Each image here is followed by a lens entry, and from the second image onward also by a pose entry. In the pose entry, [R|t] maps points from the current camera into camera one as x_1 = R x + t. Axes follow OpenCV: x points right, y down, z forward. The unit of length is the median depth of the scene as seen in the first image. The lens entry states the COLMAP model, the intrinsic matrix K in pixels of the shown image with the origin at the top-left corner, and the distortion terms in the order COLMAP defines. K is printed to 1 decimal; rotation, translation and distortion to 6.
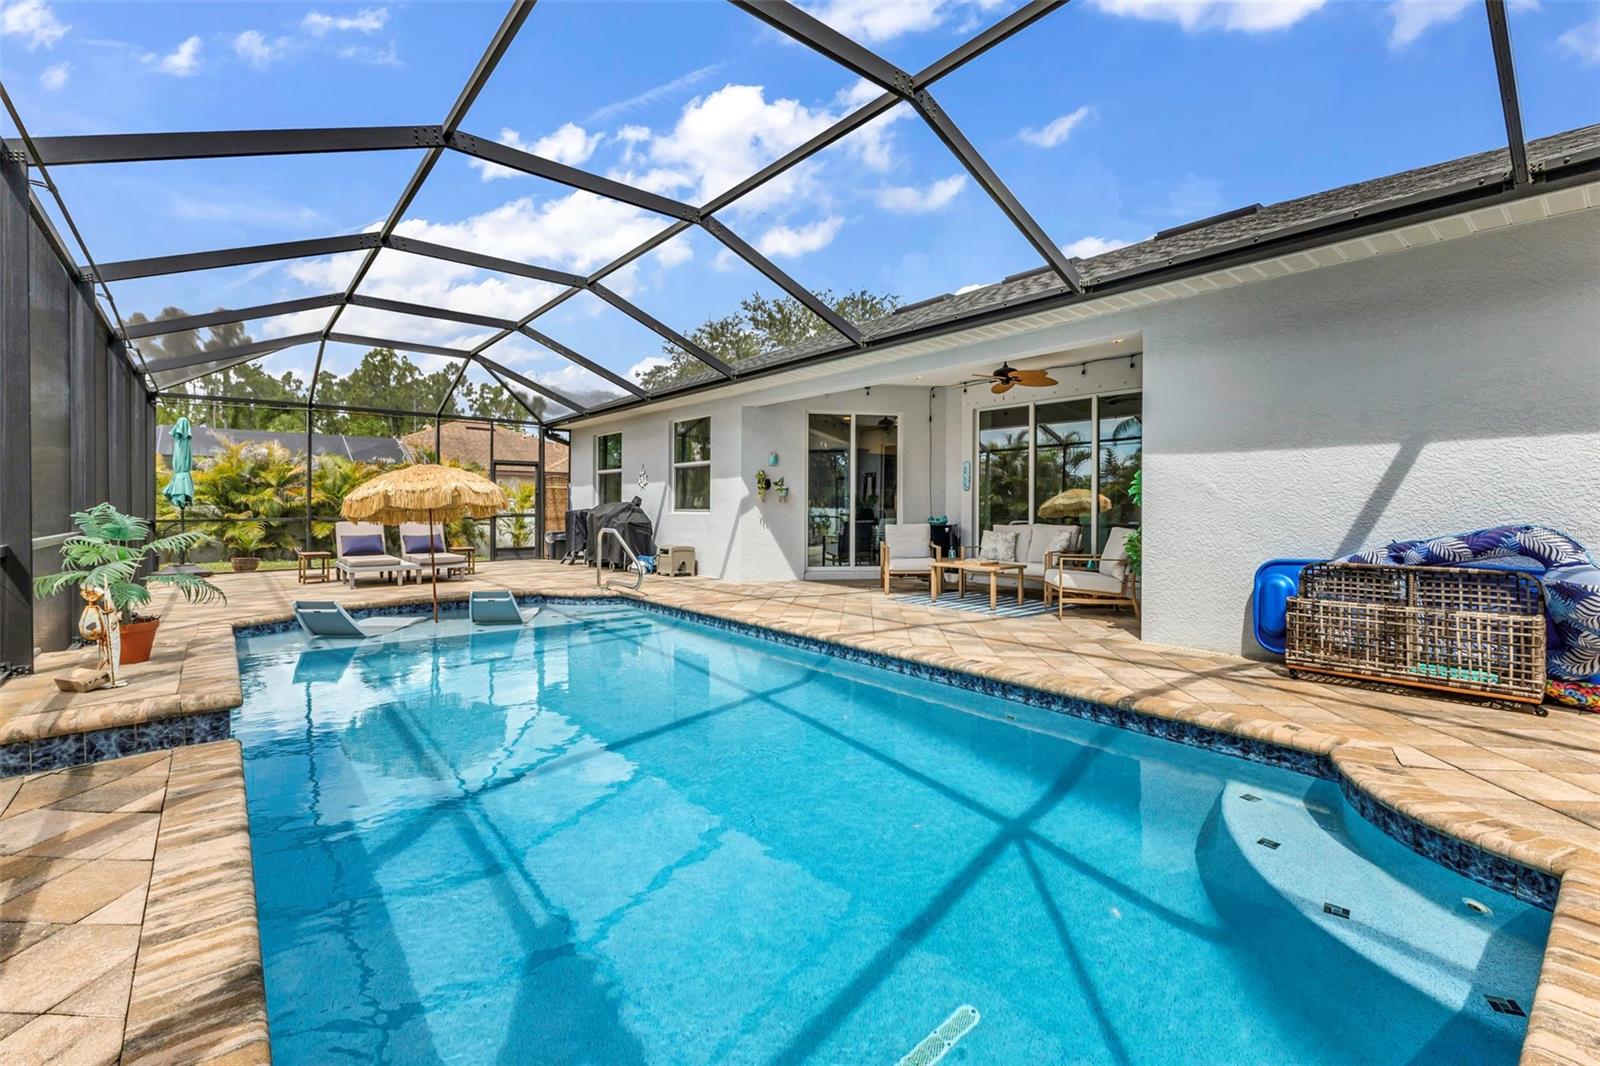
lens RADIAL K [[709.4, 0, 818.0], [0, 709.4, 505.9], [0, 0, 1]] dist [0.019127, -0.007124]
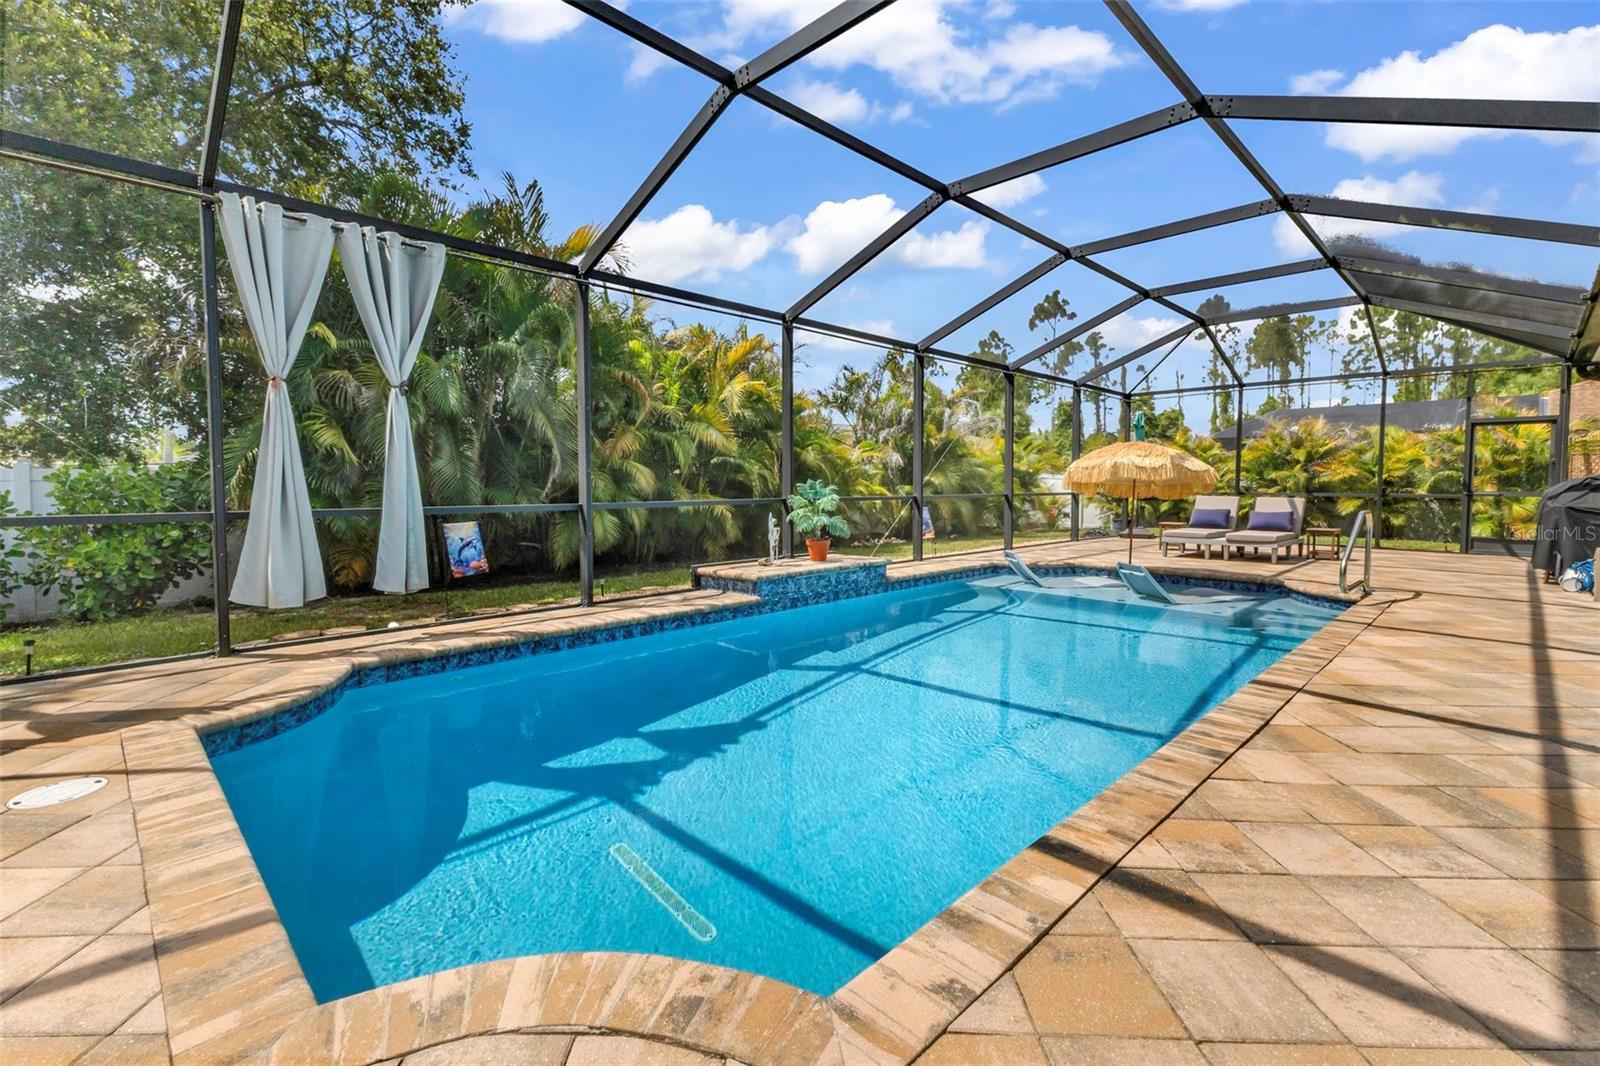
lens RADIAL K [[709.4, 0, 791.1], [0, 709.4, 537.3], [0, 0, 1]] dist [0.019127, -0.007124]
pose [[0.067627, 0.077713, -0.994680, 0.357374], [0.000025, 0.996962, 0.077893, -0.000043], [0.997711, -0.005293, 0.067419, 0.292077]]
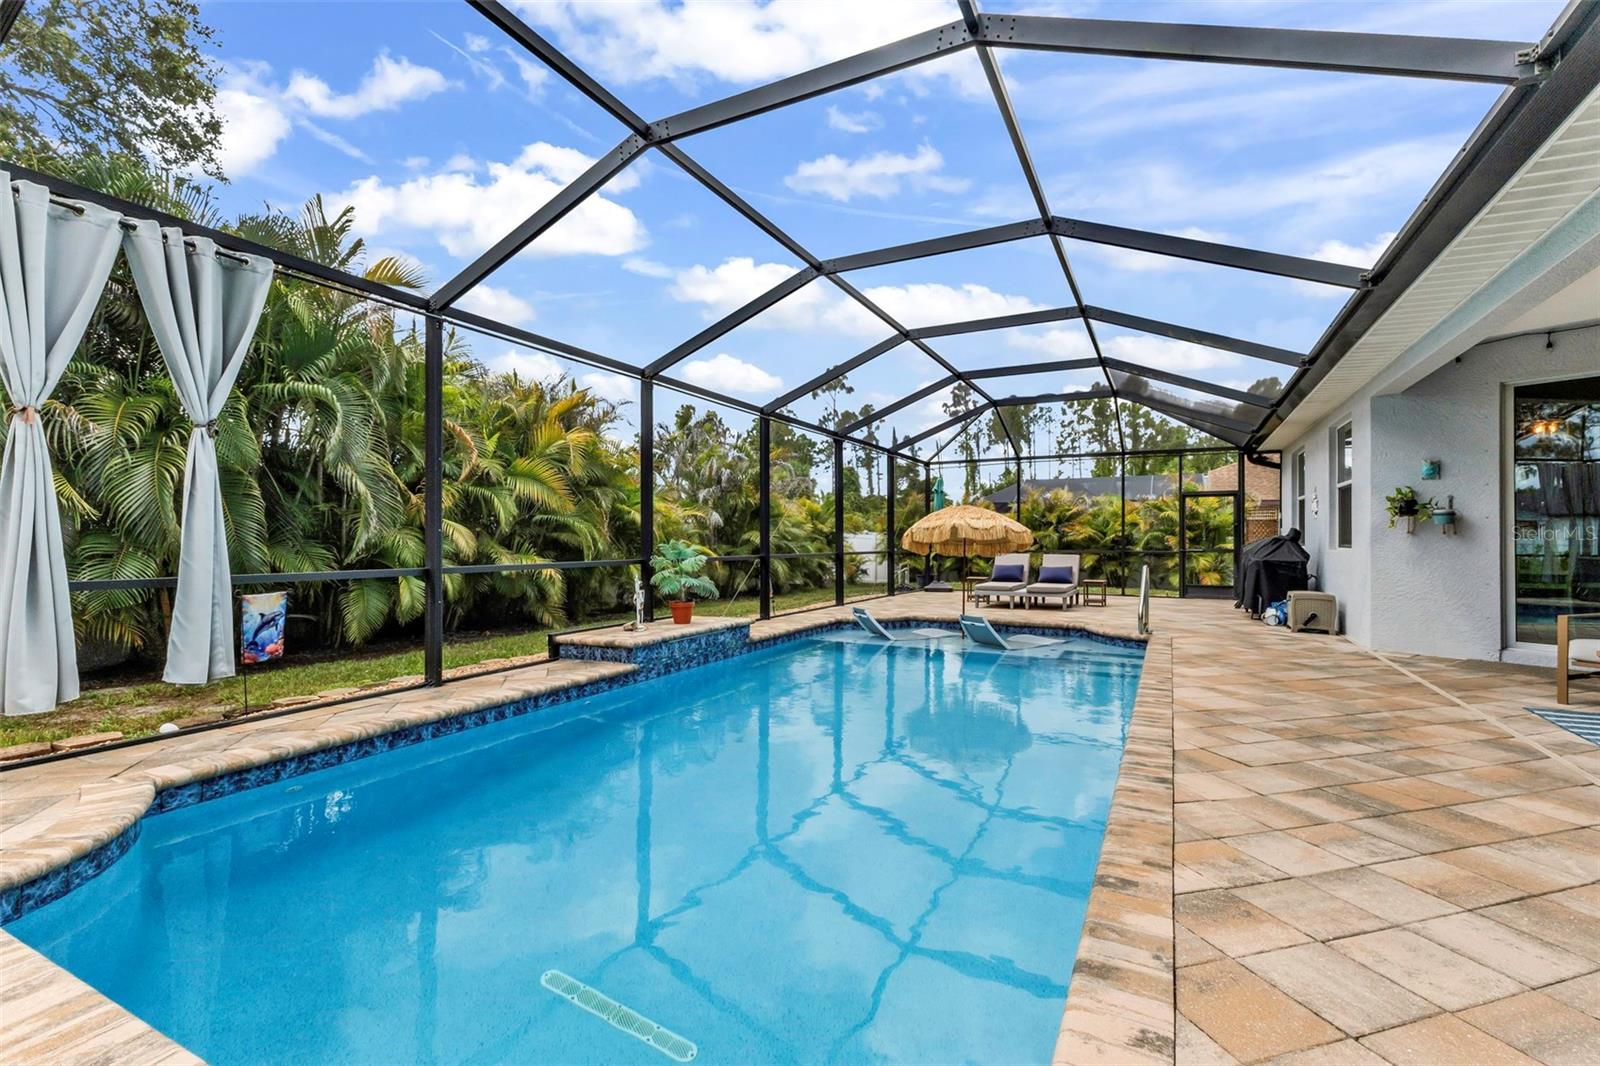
lens RADIAL K [[709.4, 0, 801.4], [0, 709.4, 554.6], [0, 0, 1]] dist [0.019127, -0.007124]
pose [[0.370266, 0.017251, -0.928766, 0.334318], [0.002290, 0.999808, 0.019483, -0.001037], [0.928923, -0.009341, 0.370155, 0.219080]]
